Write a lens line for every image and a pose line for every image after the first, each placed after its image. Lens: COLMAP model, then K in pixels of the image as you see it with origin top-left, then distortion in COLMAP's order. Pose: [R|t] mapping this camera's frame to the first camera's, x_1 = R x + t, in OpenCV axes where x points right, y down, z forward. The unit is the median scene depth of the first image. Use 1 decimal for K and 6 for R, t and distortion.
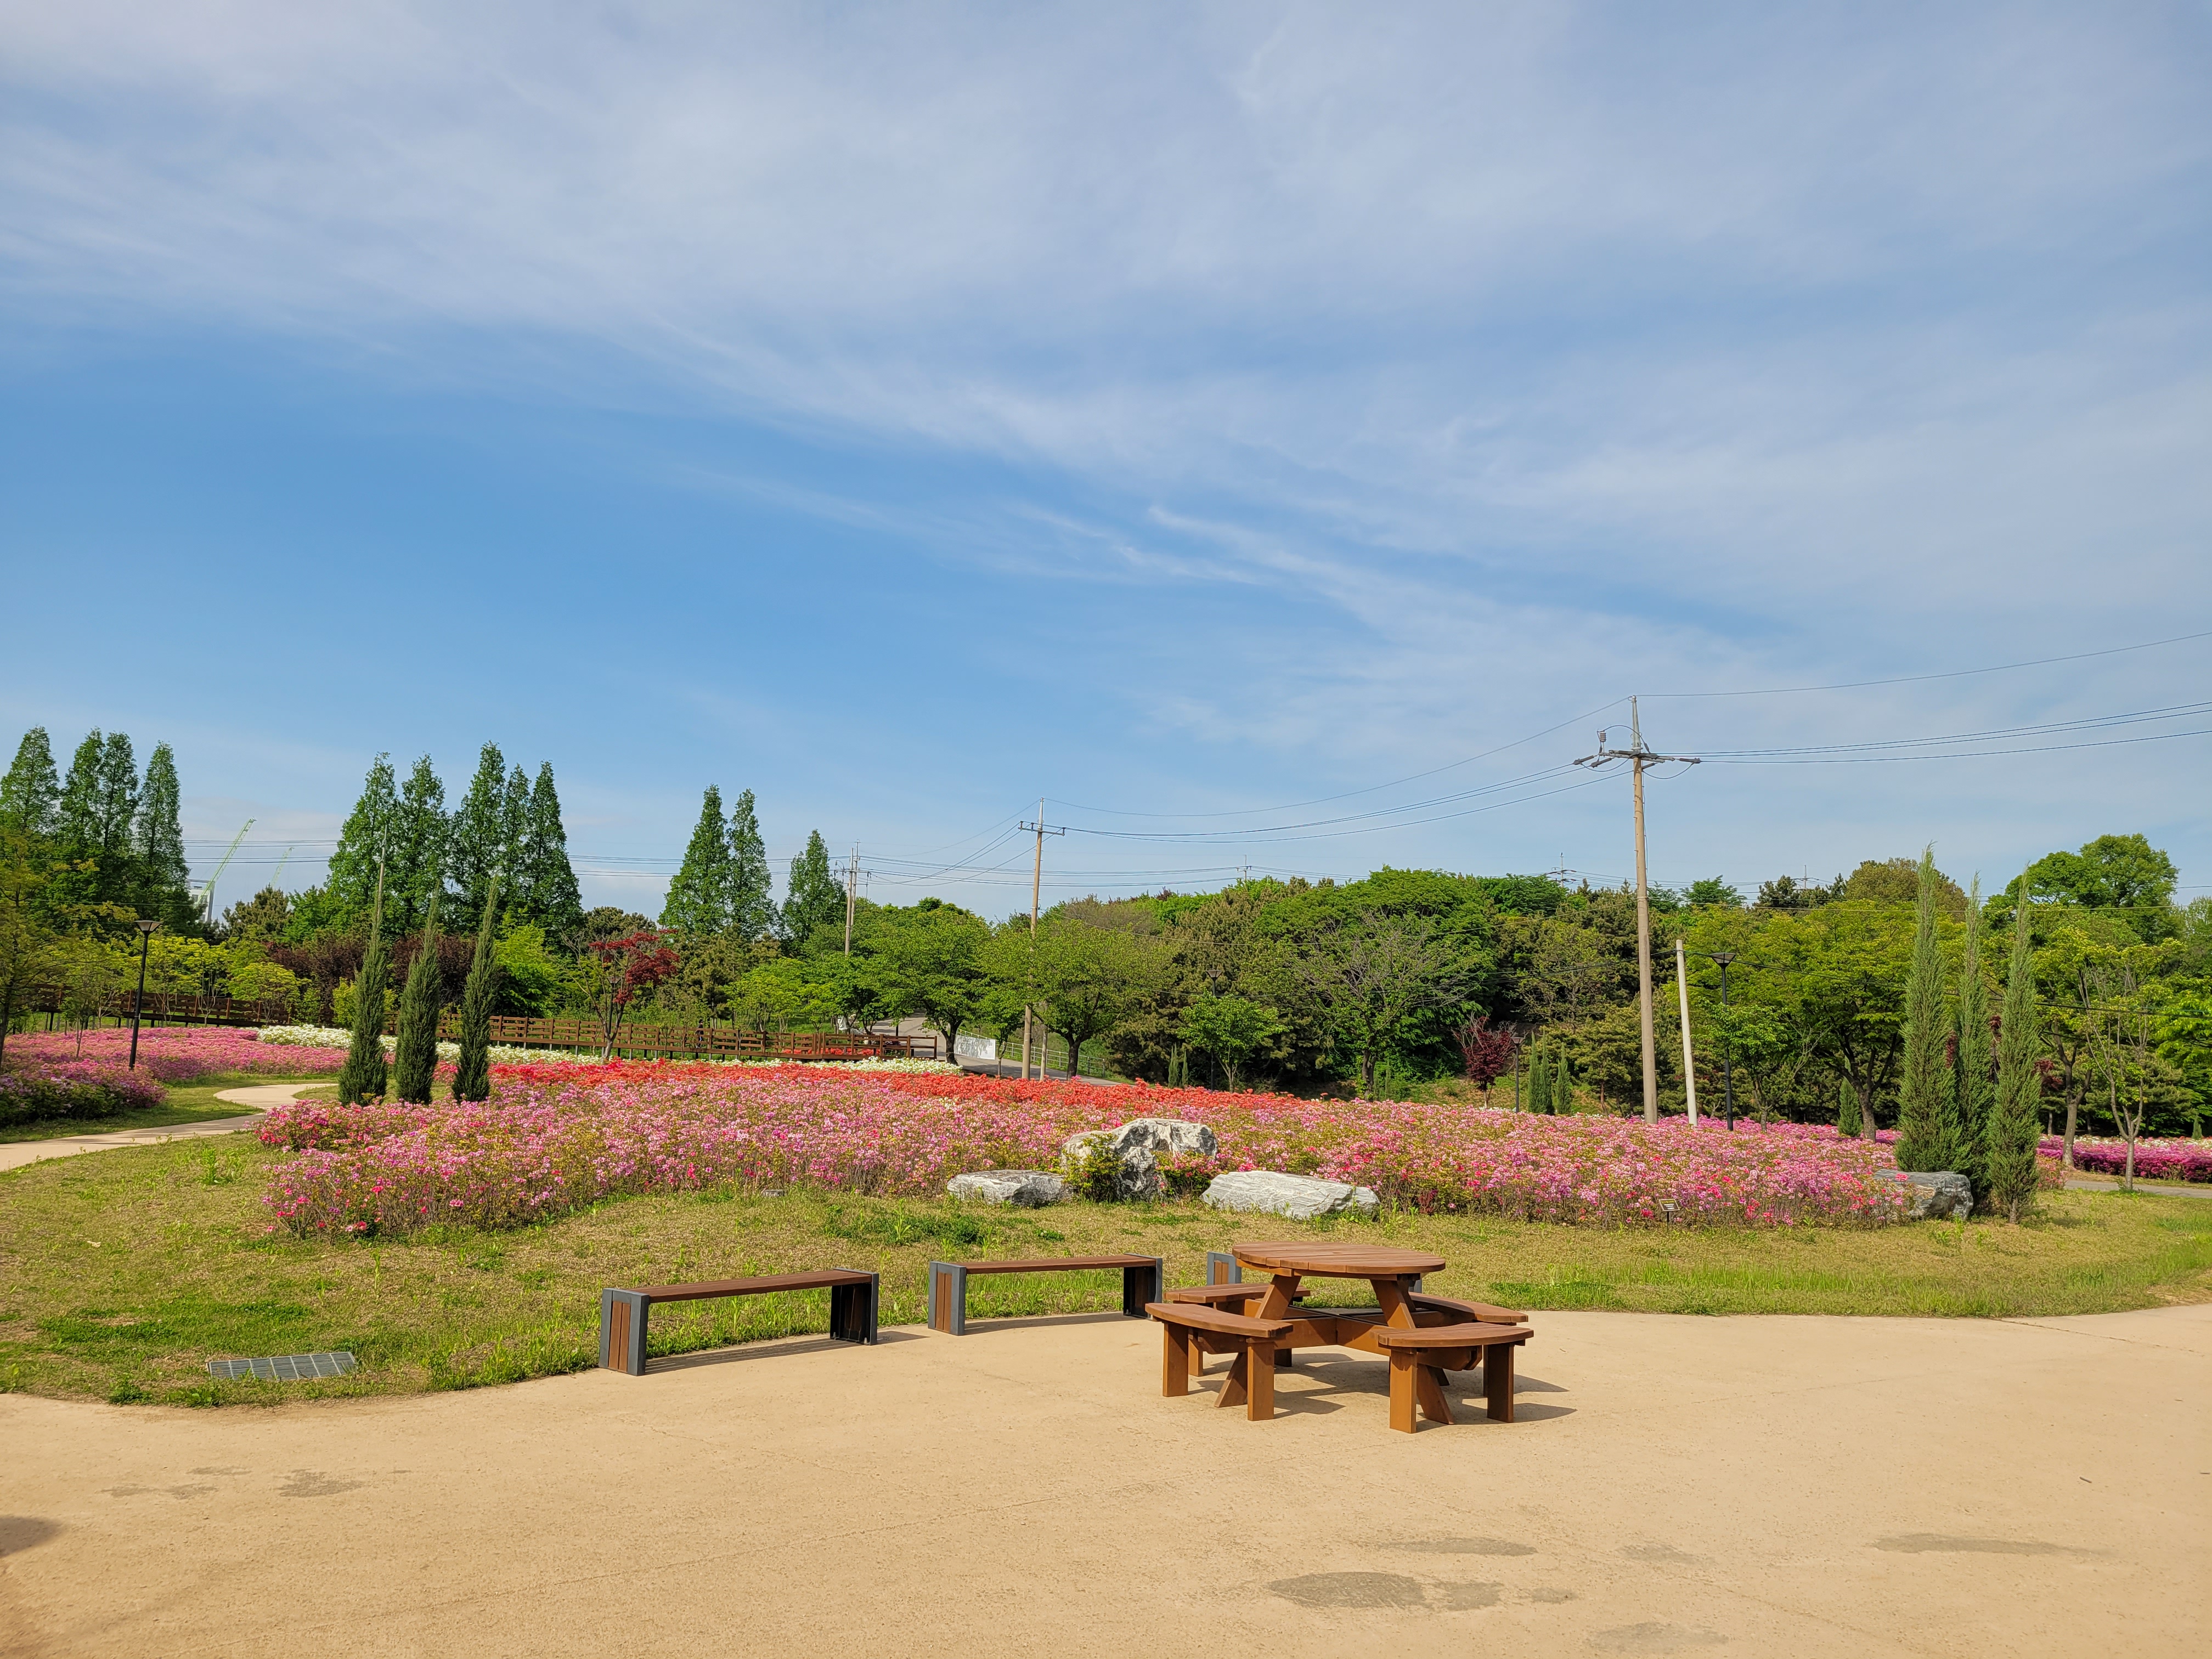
lens RADIAL K [[1653.0, 0, 1108.1], [0, 1653.0, 830.2], [0, 0, 1]] dist [0.031388, -0.009282]
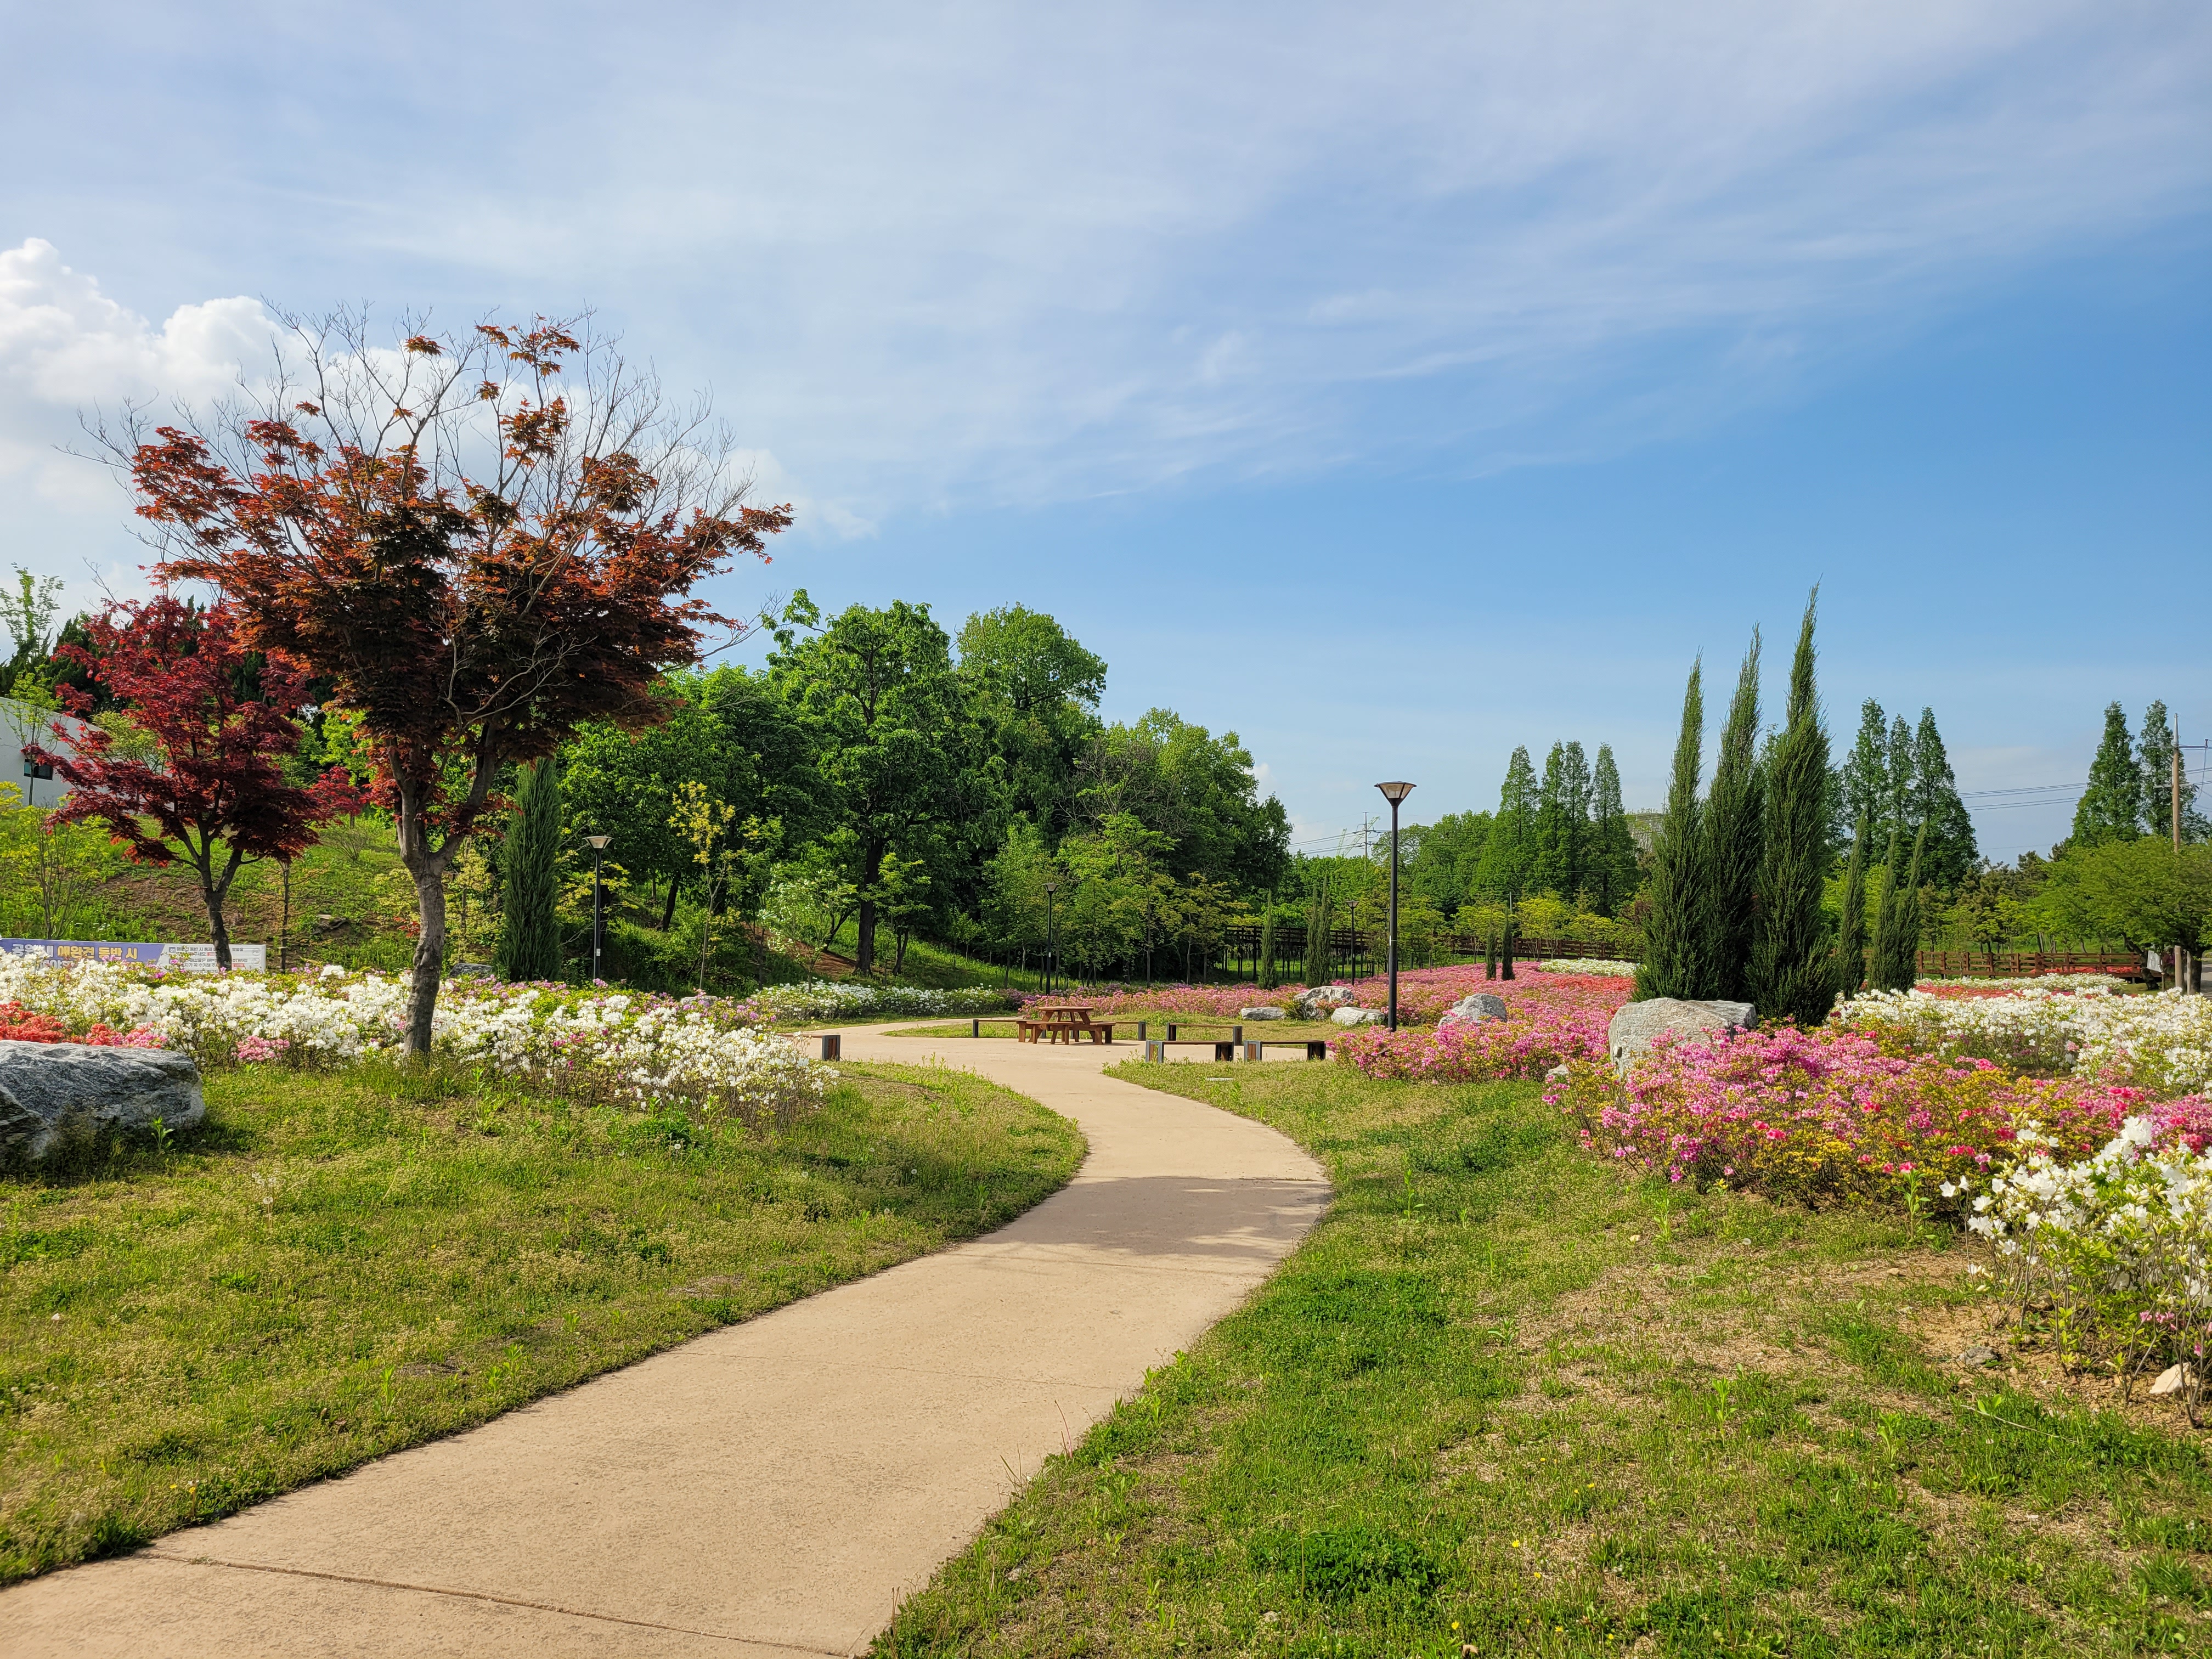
lens RADIAL K [[1653.0, 0, 1106.9], [0, 1653.0, 849.6], [0, 0, 1]] dist [0.031388, -0.009282]
pose [[0.598808, -0.085150, -0.796354, 0.193413], [0.124112, 0.992186, -0.012765, -0.002576], [0.791218, -0.091193, 0.604697, -0.070609]]
